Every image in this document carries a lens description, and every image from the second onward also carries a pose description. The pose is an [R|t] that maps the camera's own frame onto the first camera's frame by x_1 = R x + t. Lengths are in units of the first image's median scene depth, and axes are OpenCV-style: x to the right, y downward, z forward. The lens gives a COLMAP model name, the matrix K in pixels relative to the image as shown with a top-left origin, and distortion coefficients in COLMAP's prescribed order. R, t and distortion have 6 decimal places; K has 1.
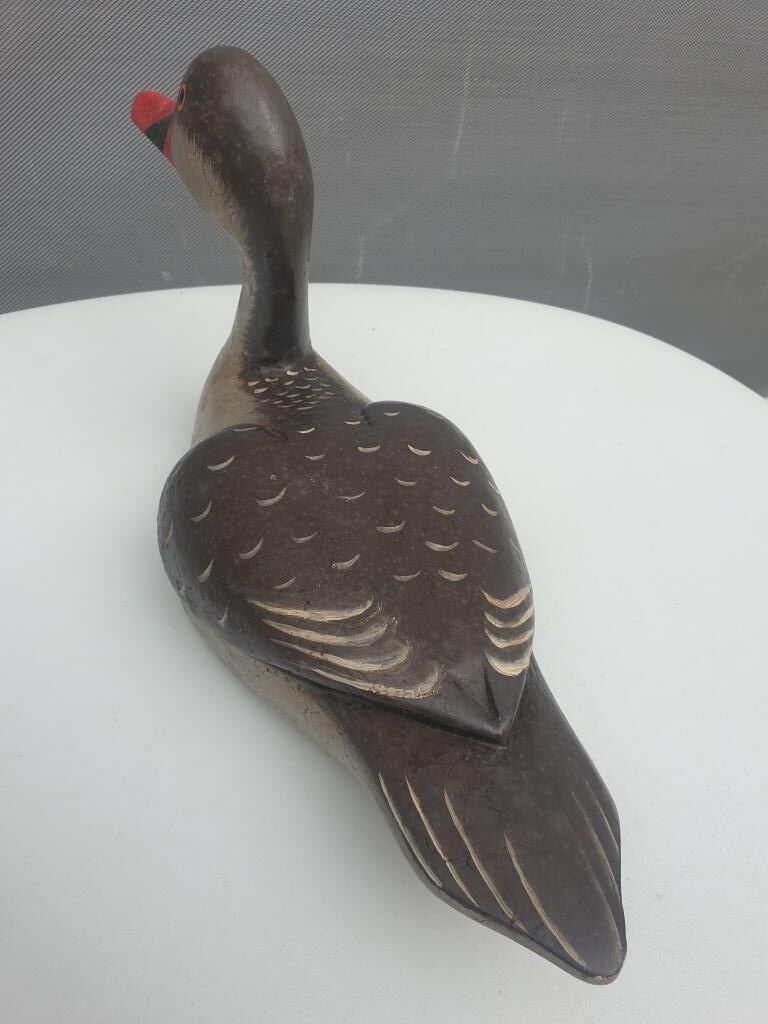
lens RADIAL K [[826.3, 0, 384.0], [0, 826.3, 512.0], [0, 0, 1]] dist [-0.015395, -0.011345]
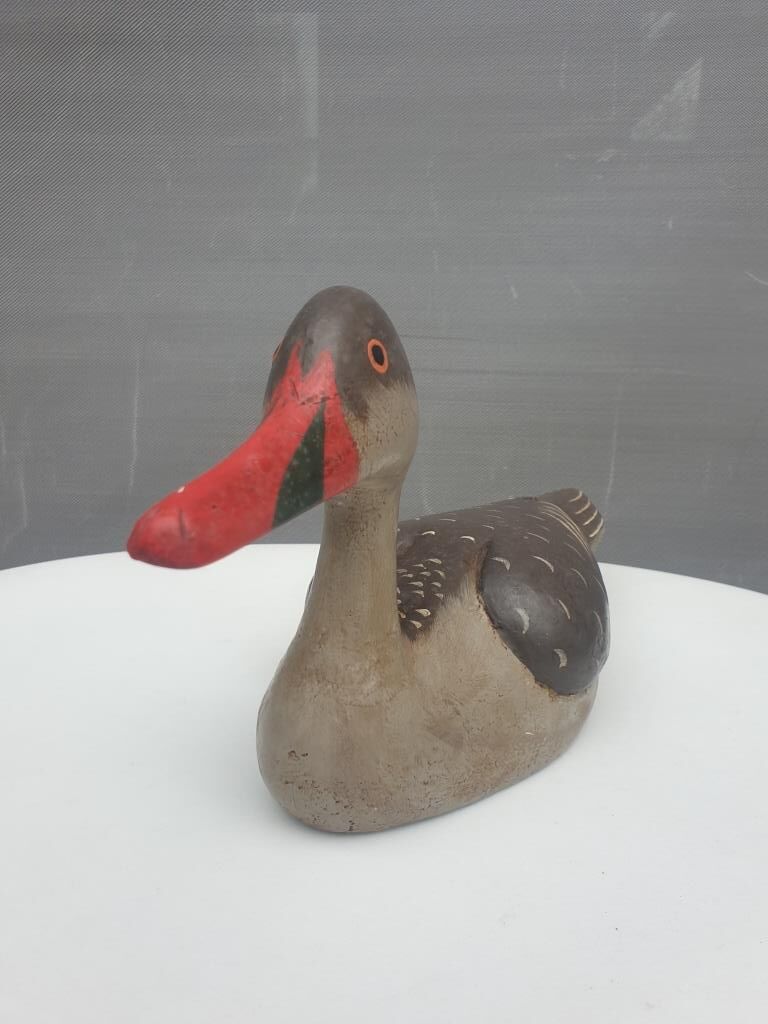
lens RADIAL K [[826.3, 0, 384.0], [0, 826.3, 512.0], [0, 0, 1]] dist [-0.015395, -0.011345]
pose [[-0.621165, -0.269733, 0.735797, -0.970952], [0.518071, 0.563139, 0.643799, -1.041933], [-0.588010, 0.781101, -0.210061, 1.457014]]
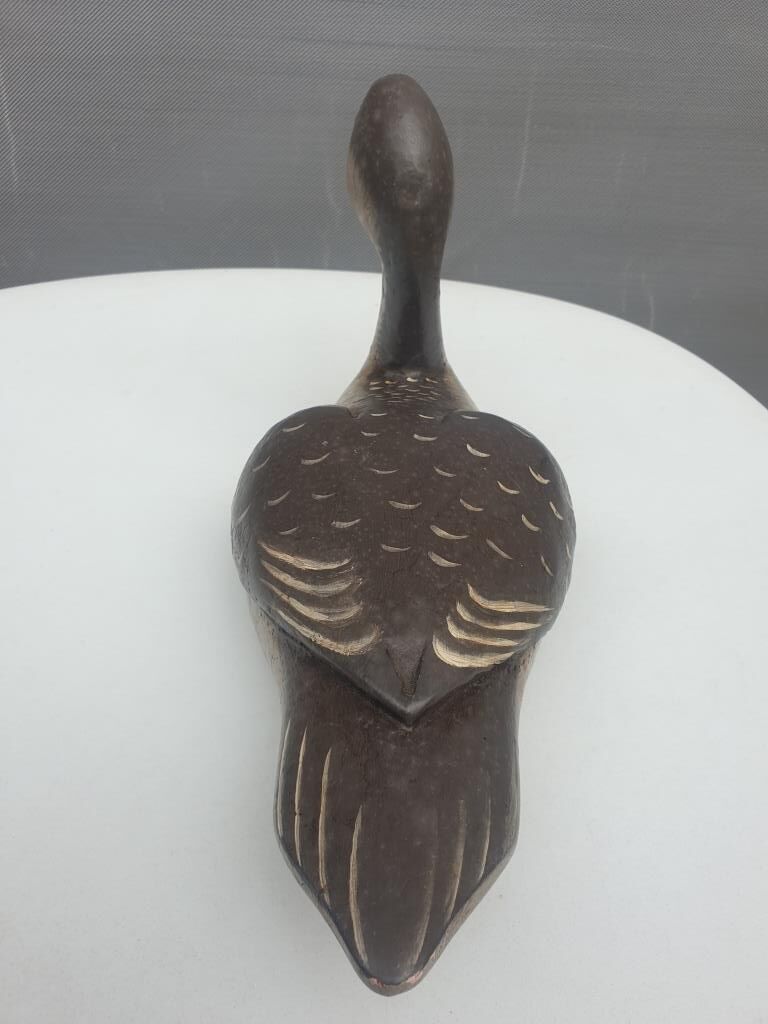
lens RADIAL K [[807.0, 0, 384.0], [0, 807.0, 512.0], [0, 0, 1]] dist [0.029385, -0.141311]
pose [[0.903509, 0.202057, -0.377947, 0.364384], [-0.254496, 0.962512, -0.093817, 0.127867], [0.344822, 0.180950, 0.921062, 0.105098]]
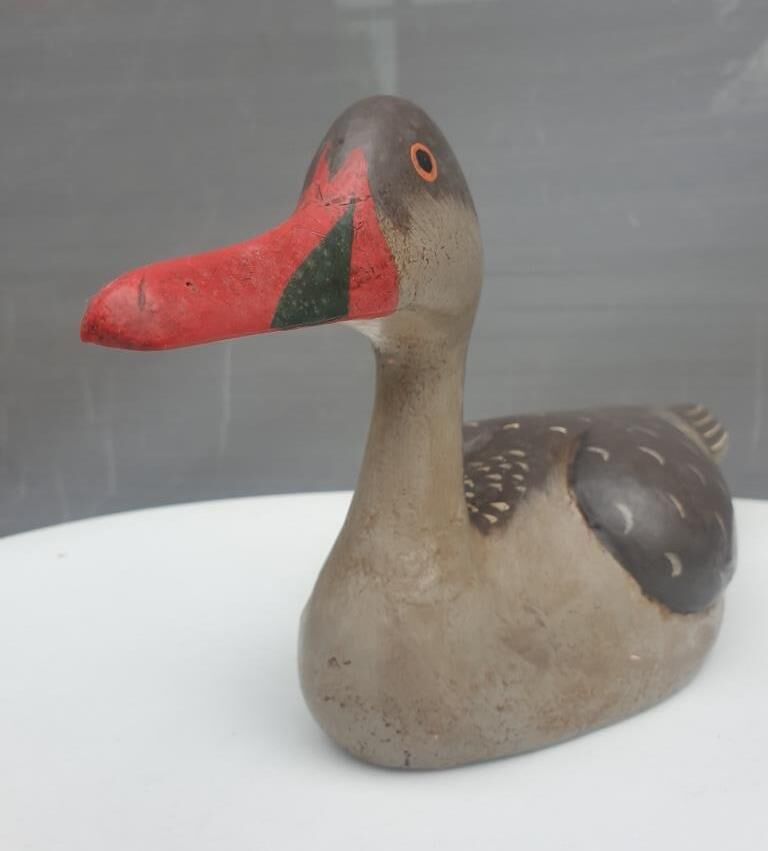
lens RADIAL K [[841.7, 0, 367.6], [0, 841.7, 406.0], [0, 0, 1]] dist [0.084324, -0.516170]
pose [[-0.500382, -0.185353, 0.845732, -0.925097], [0.610924, 0.616581, 0.496588, -0.844811], [-0.613506, 0.765161, -0.195290, 1.489028]]
